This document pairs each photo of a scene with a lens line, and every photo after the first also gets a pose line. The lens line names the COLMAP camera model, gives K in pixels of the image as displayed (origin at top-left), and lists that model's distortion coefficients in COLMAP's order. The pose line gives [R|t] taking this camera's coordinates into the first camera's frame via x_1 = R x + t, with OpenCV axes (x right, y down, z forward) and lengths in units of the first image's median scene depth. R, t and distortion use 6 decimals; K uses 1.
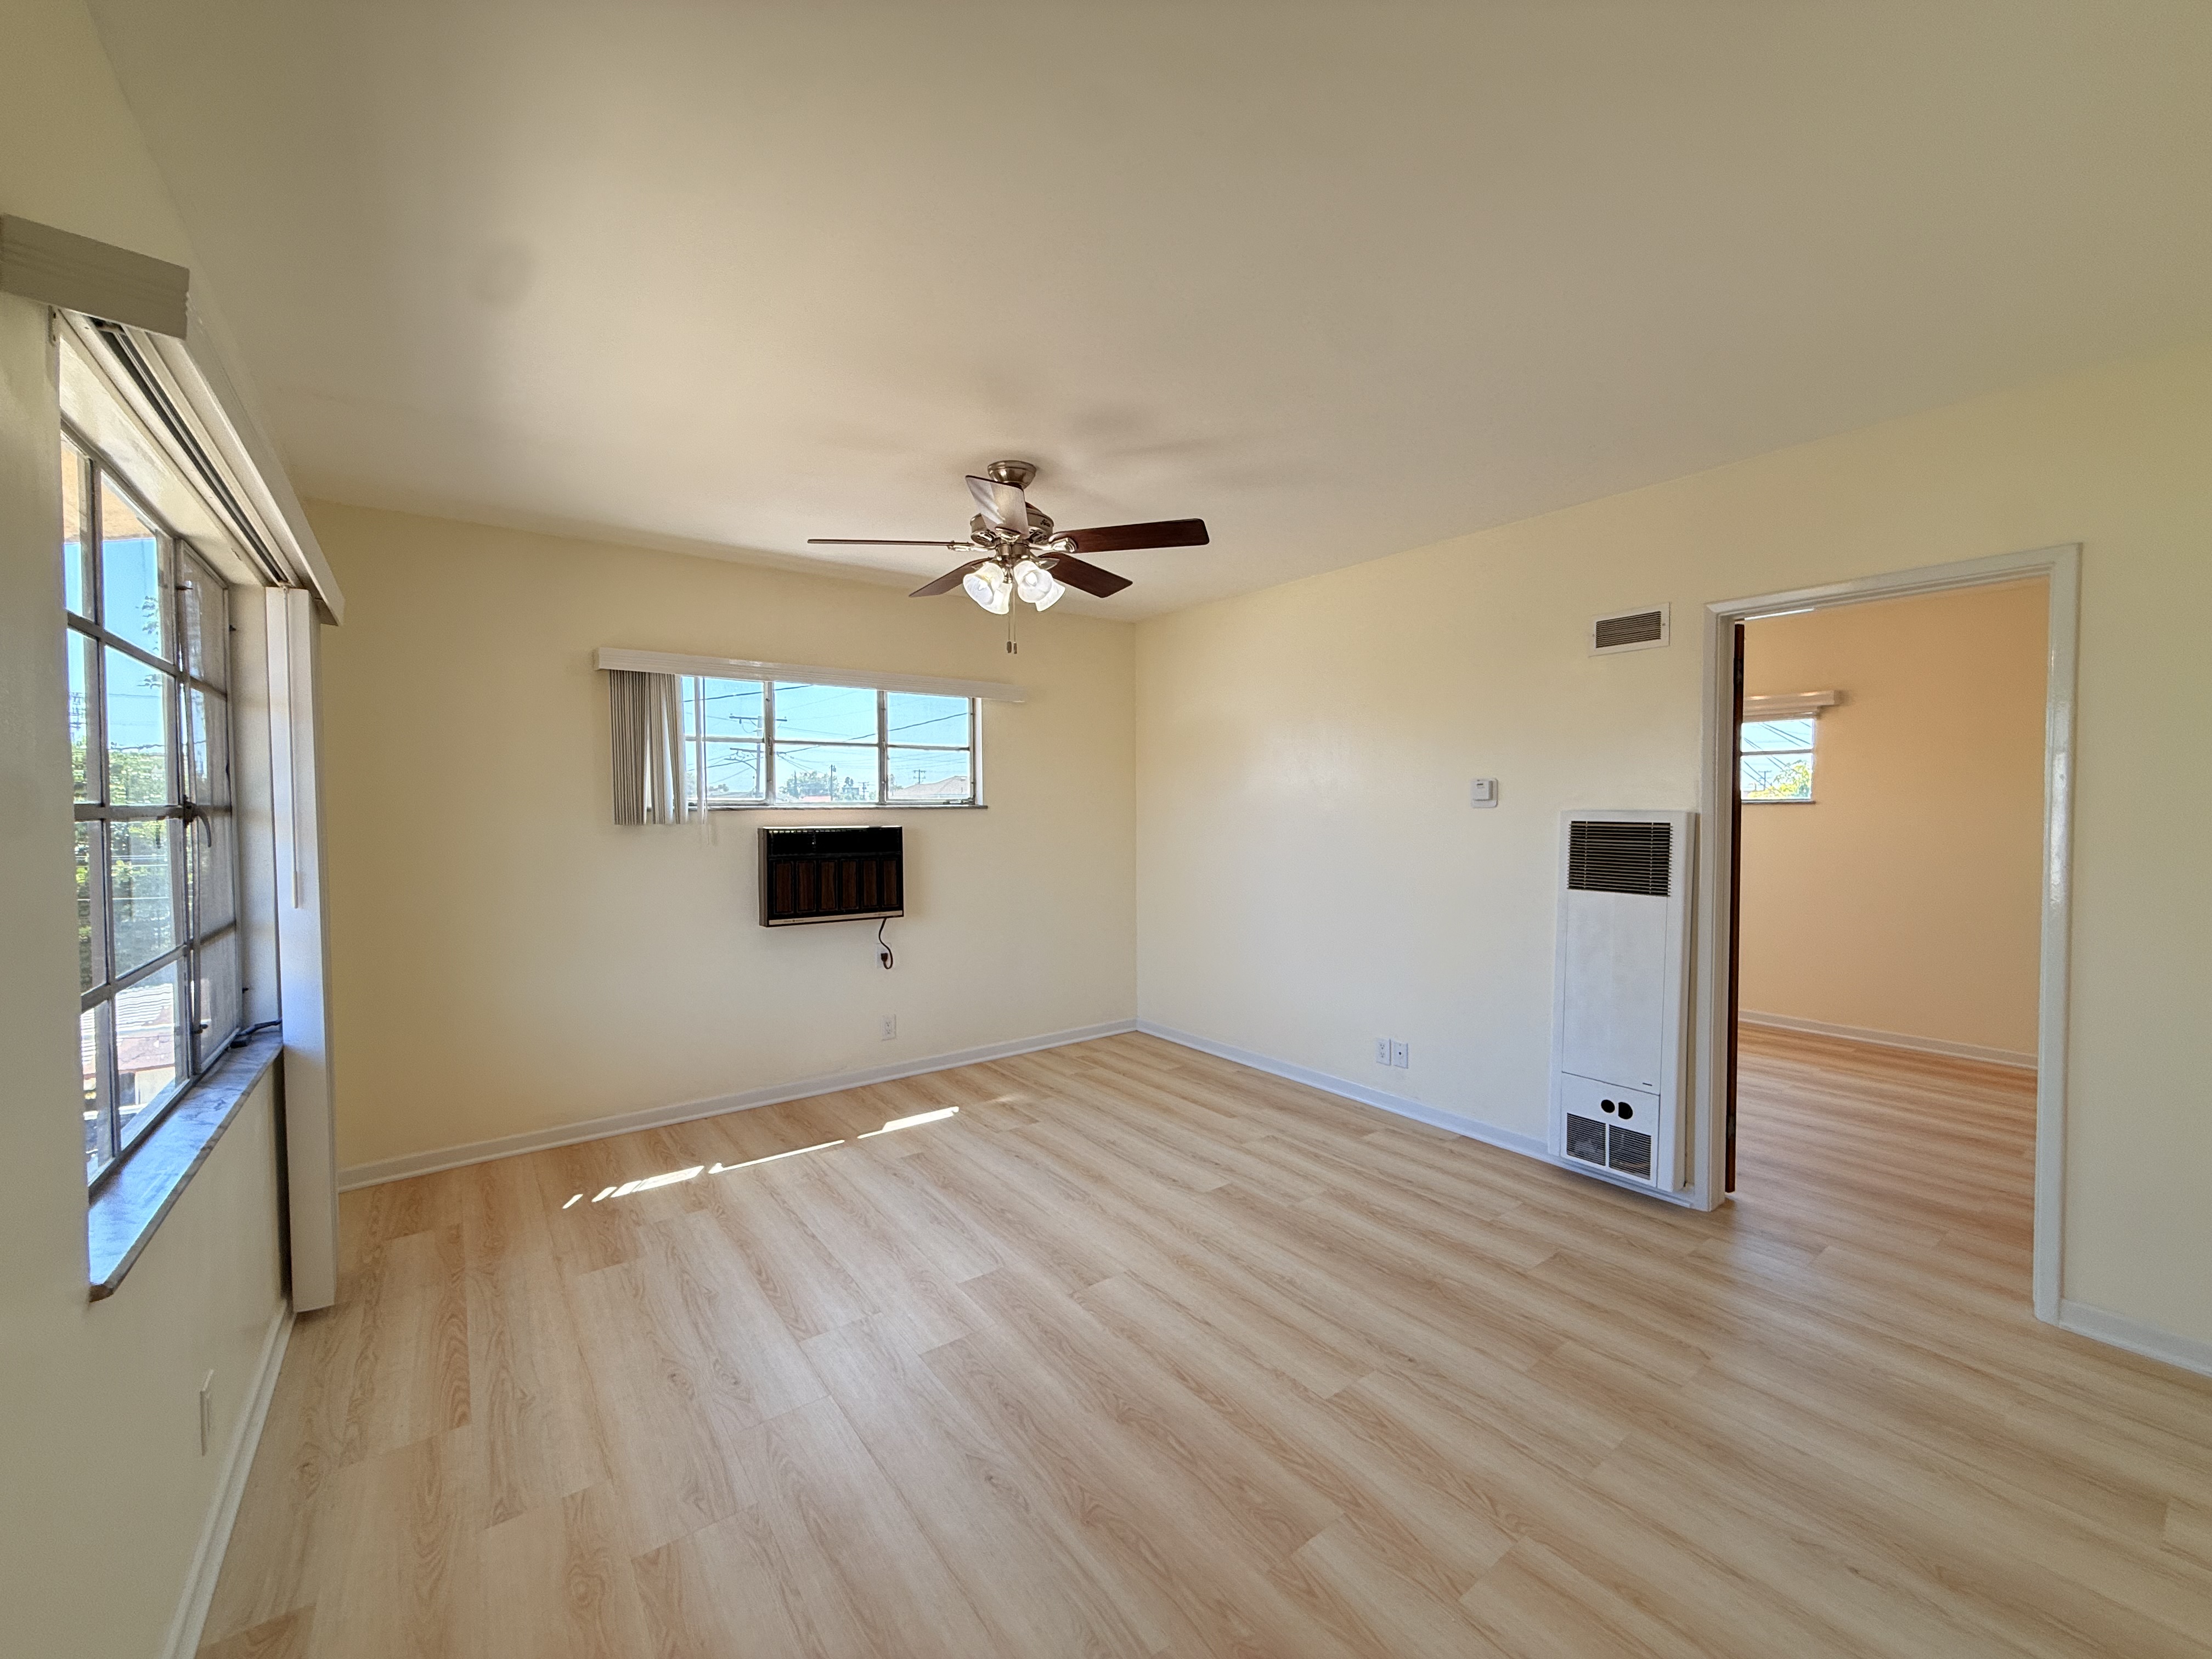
lens RADIAL K [[878.9, 0, 1102.4], [0, 878.9, 833.9], [0, 0, 1]] dist [-0.002302, -0.000122]
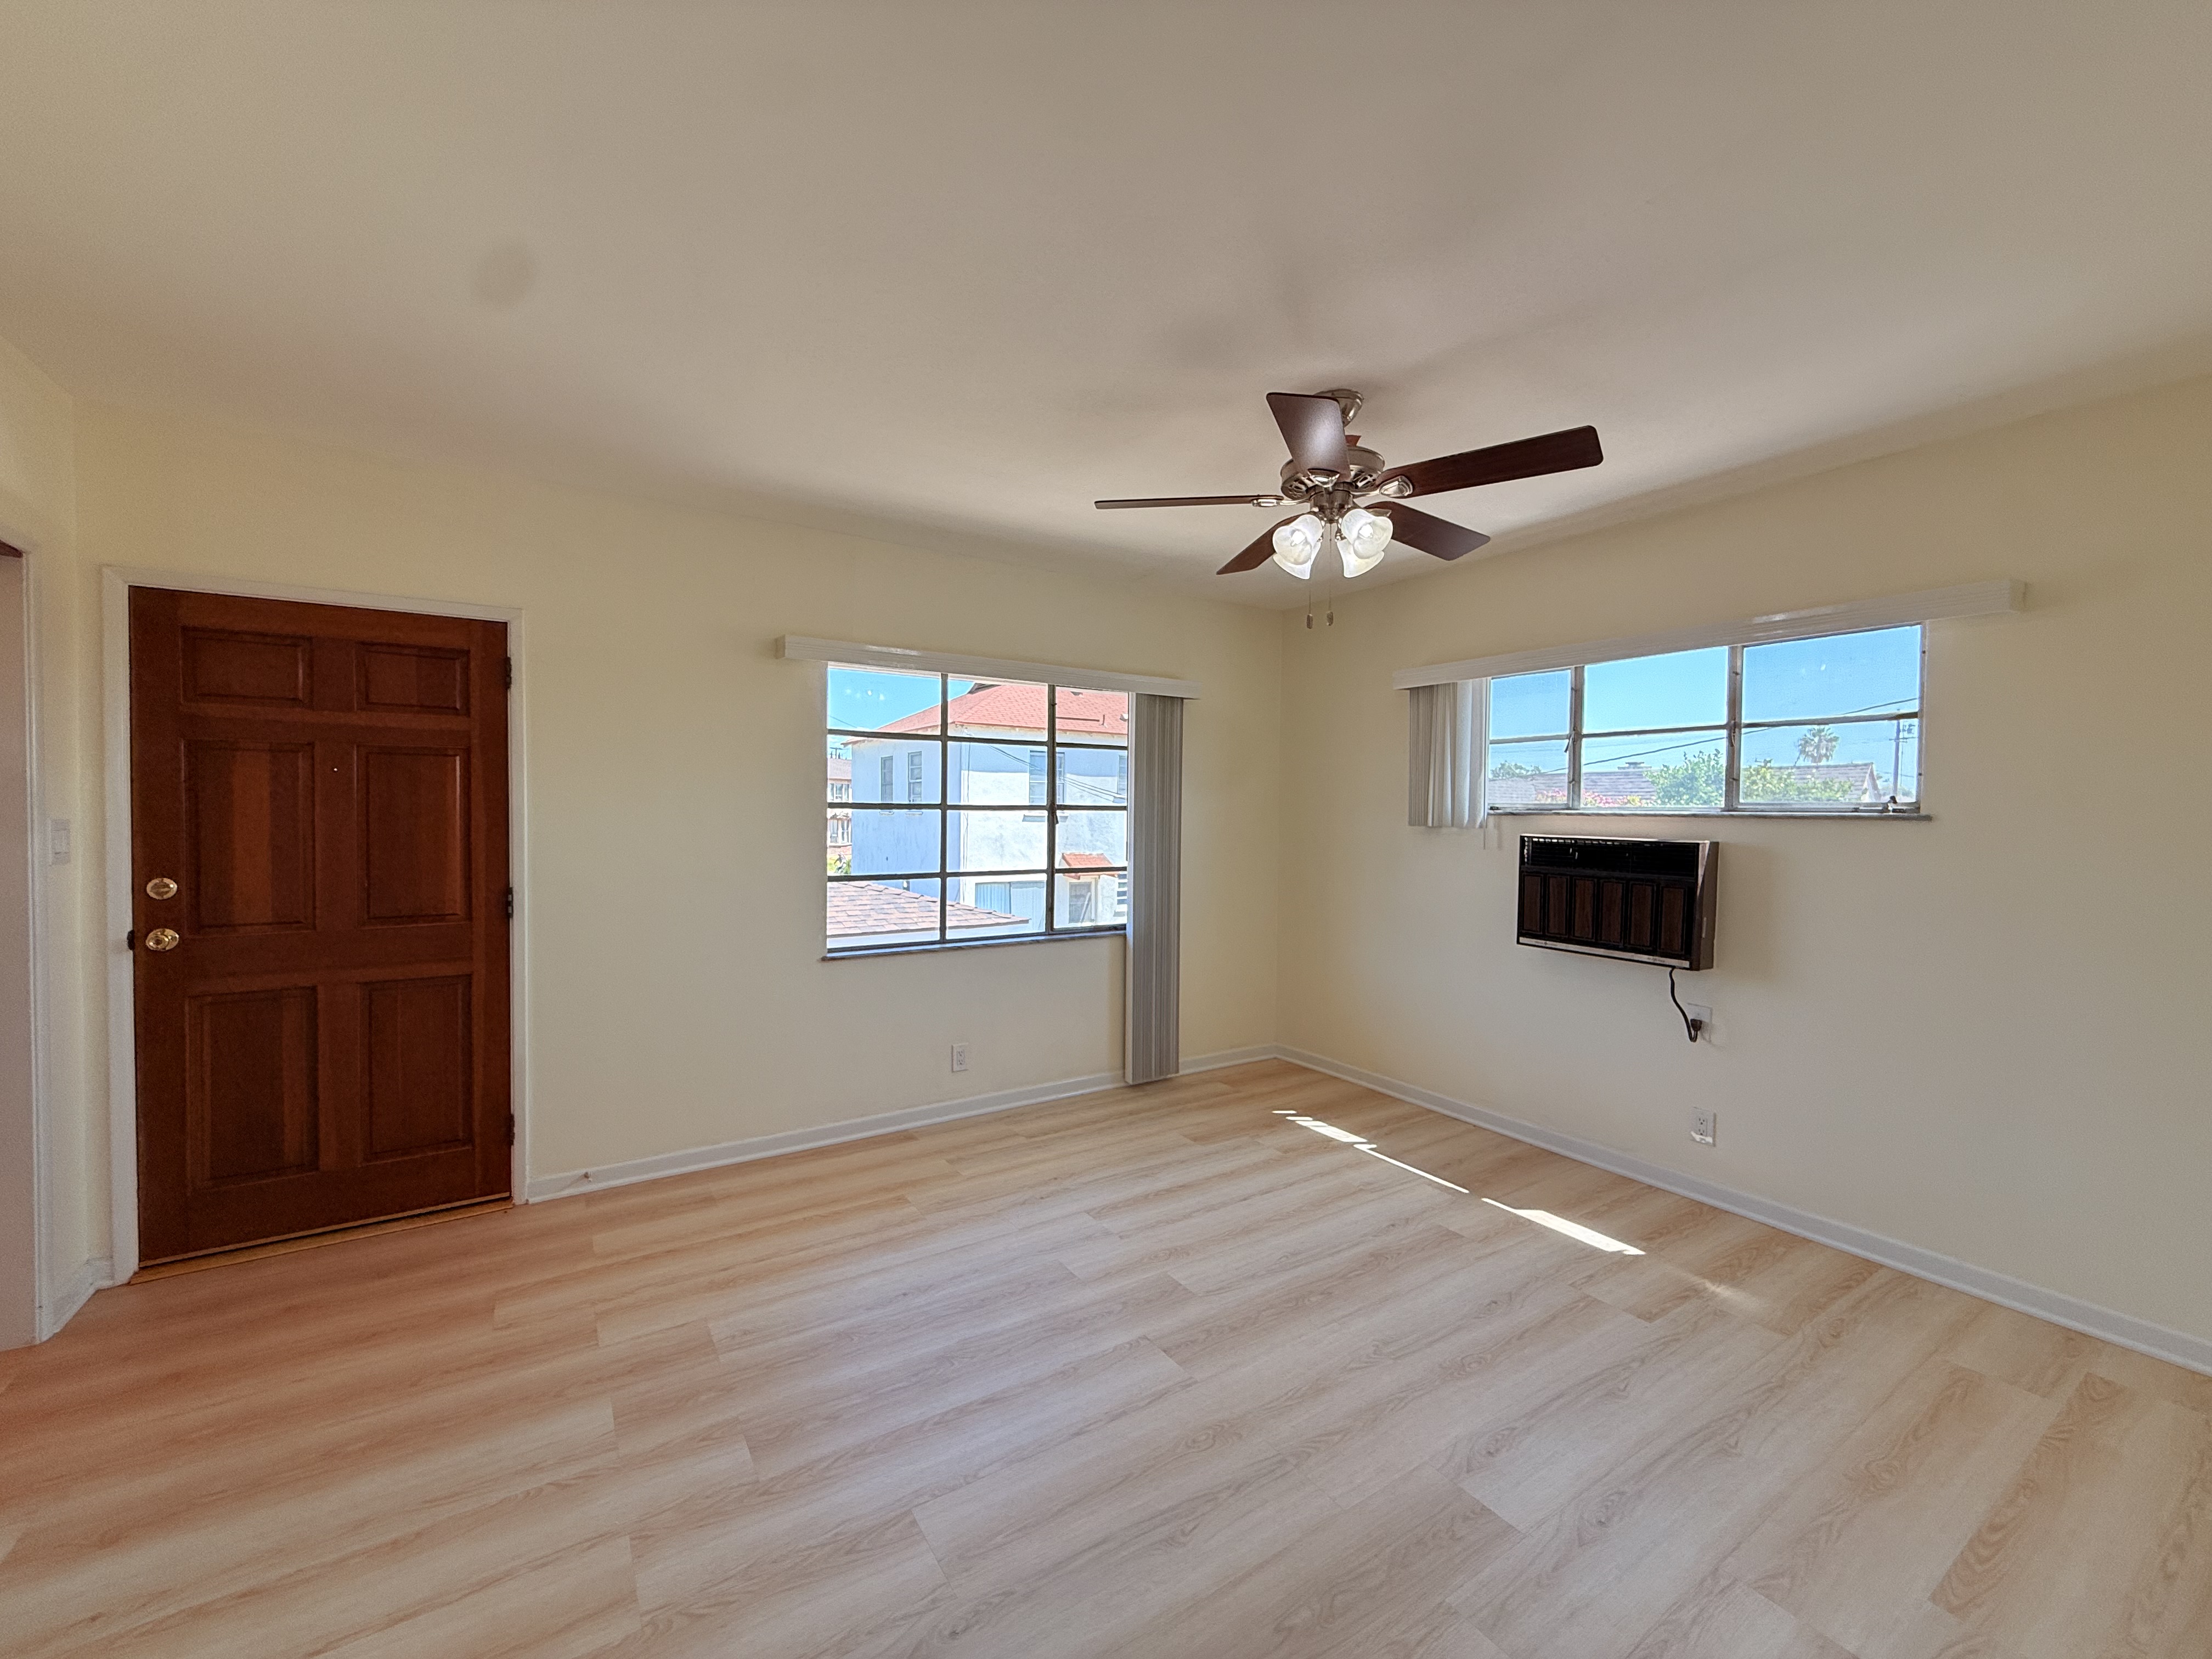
lens RADIAL K [[878.9, 0, 1094.5], [0, 878.9, 831.3], [0, 0, 1]] dist [-0.002302, -0.000122]
pose [[-0.069047, 0.031954, -0.997102, 0.578932], [-0.043295, 0.998449, 0.034995, -0.023908], [0.996673, 0.045586, -0.067556, 0.655405]]
